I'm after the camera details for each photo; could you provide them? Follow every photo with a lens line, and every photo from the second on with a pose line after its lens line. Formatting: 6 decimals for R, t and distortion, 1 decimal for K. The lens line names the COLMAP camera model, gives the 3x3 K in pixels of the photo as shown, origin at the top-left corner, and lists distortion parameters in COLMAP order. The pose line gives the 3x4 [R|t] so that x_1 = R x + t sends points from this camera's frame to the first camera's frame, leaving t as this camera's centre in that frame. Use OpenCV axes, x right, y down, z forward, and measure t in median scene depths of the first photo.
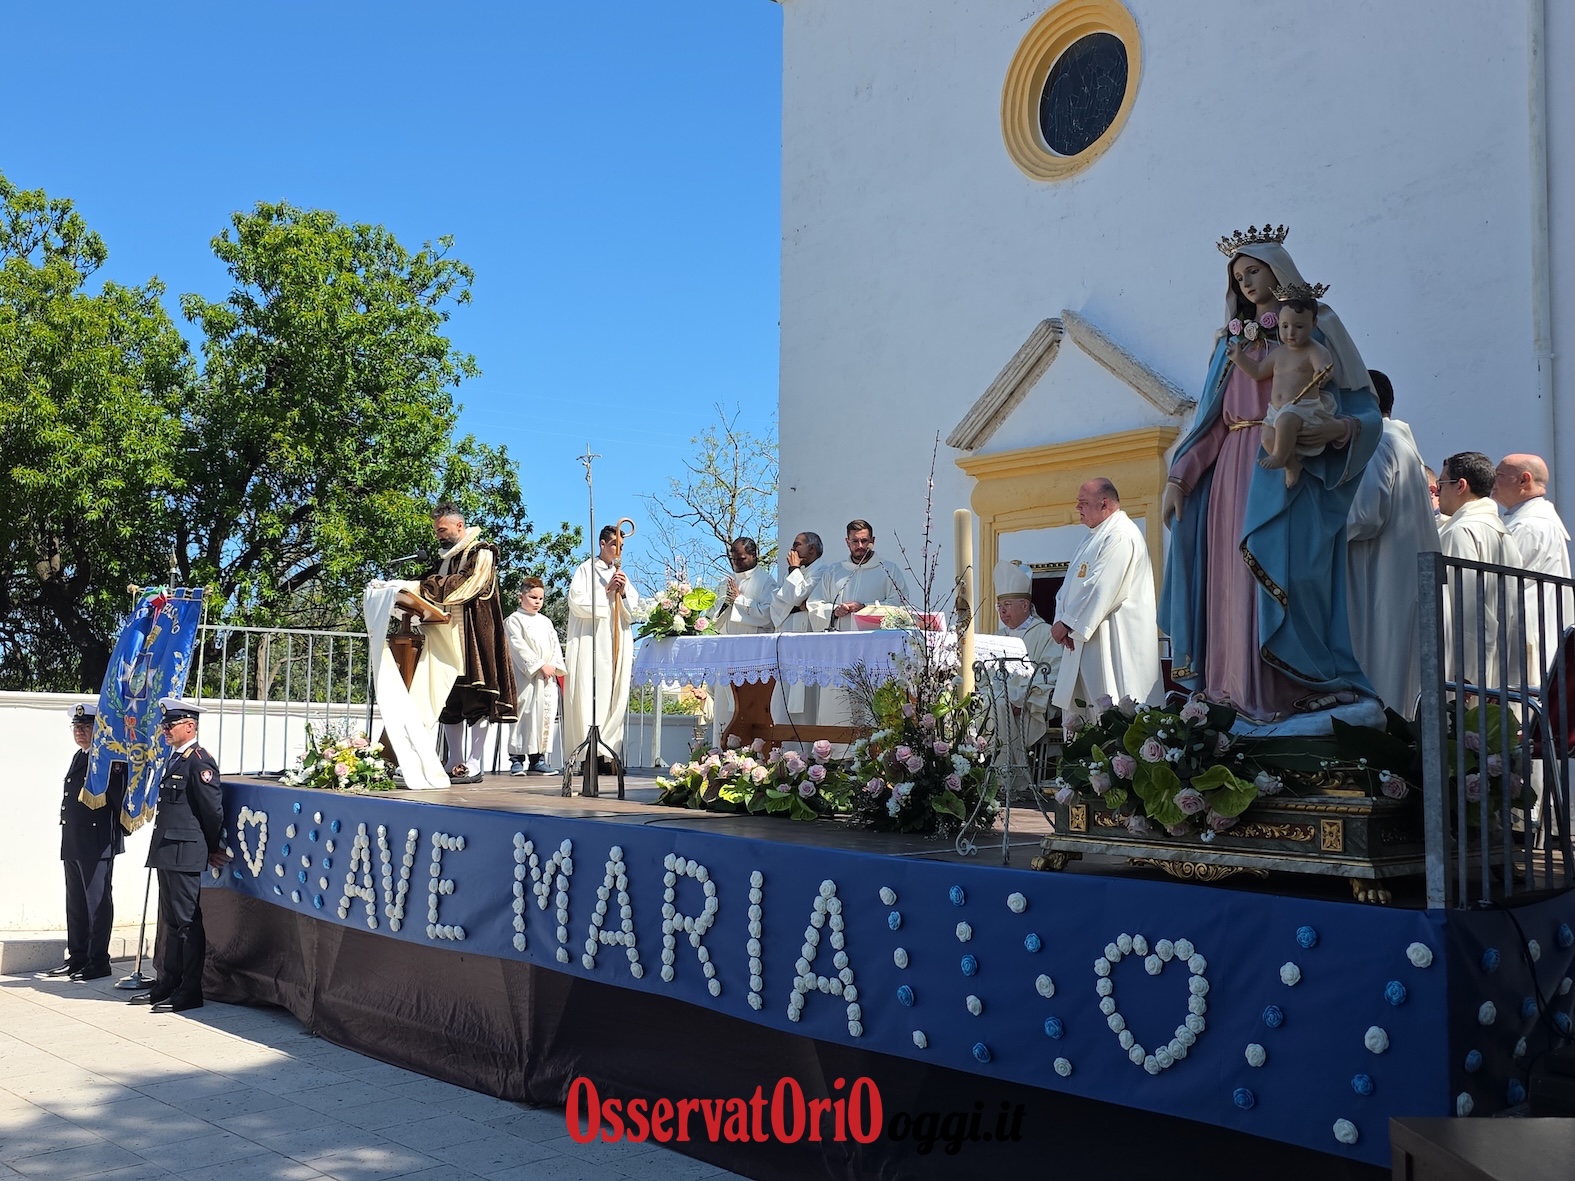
lens RADIAL K [[1555.5, 0, 813.6], [0, 1555.5, 542.5], [0, 0, 1]] dist [0.070313, 0.002883]
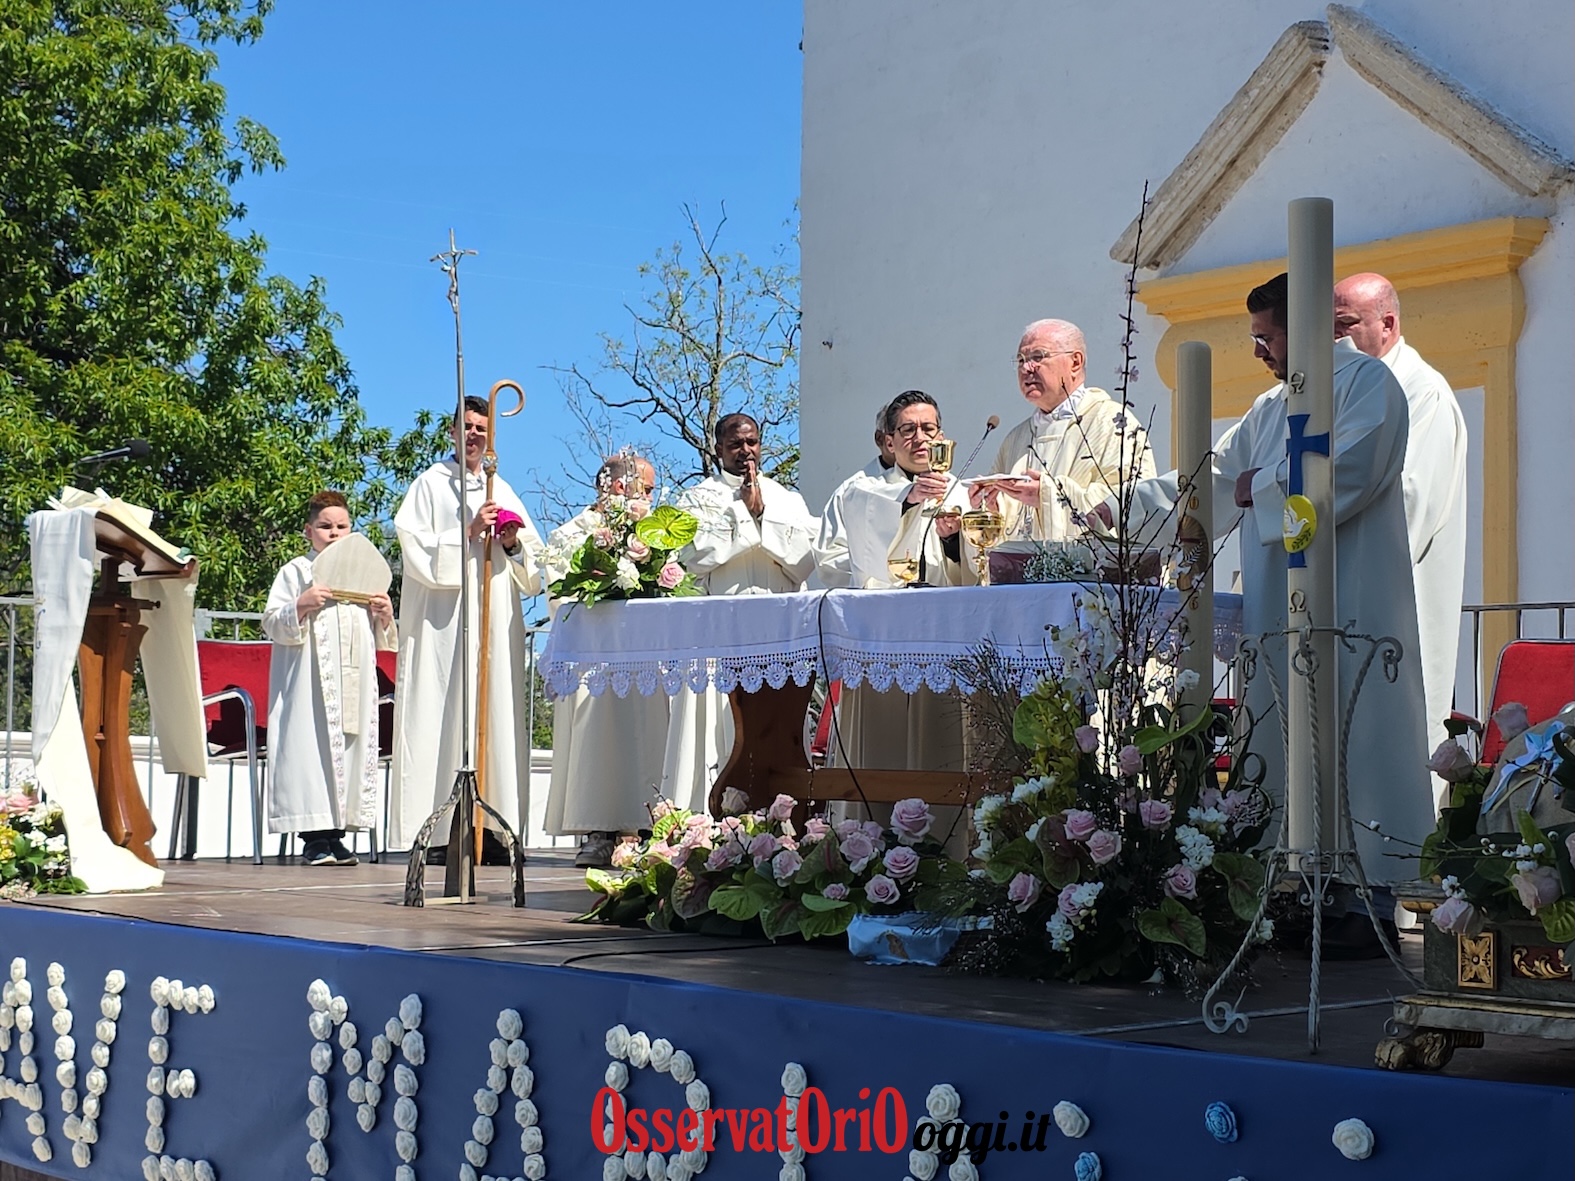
lens RADIAL K [[2700.6, 0, 787.5], [0, 2700.6, 590.5], [0, 0, 1]] dist [-0.011473, 0.023113]
pose [[0.999716, -0.002595, -0.023701, -0.015551], [0.003765, 0.998770, 0.049439, 0.016783], [0.023543, -0.049514, 0.998496, 0.134375]]
